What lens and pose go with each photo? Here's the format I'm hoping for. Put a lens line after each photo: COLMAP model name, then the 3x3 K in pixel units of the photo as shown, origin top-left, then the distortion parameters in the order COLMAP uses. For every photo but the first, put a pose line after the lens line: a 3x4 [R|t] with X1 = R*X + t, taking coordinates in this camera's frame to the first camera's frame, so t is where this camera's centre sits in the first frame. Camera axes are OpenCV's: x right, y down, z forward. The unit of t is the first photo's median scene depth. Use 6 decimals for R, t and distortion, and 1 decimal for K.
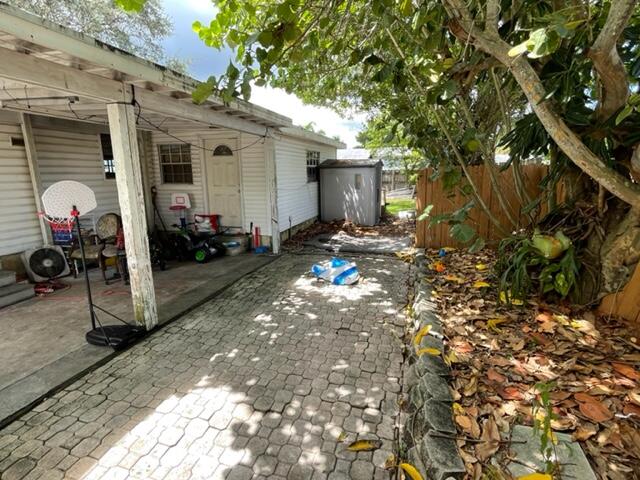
lens RADIAL K [[330.7, 0, 320.2], [0, 330.7, 238.9], [0, 0, 1]] dist [-0.001921, -0.000726]
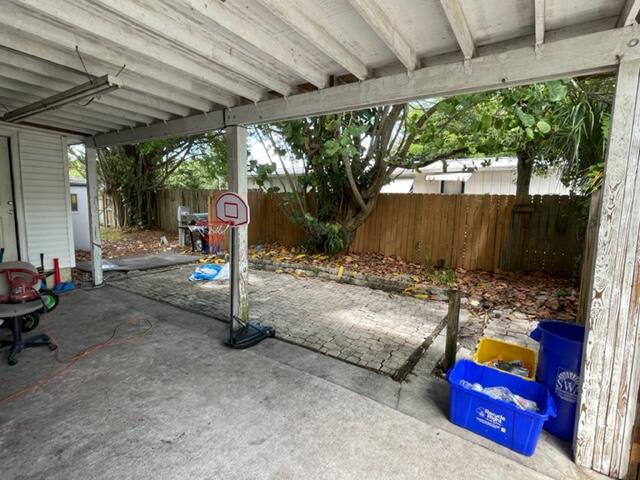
lens RADIAL K [[330.7, 0, 319.7], [0, 330.7, 238.8], [0, 0, 1]] dist [-0.001921, -0.000726]
pose [[0.287746, -0.089533, 0.953512, -1.430186], [0.163460, 0.985603, 0.043218, -0.025898], [-0.943654, 0.143425, 0.298239, 0.383750]]
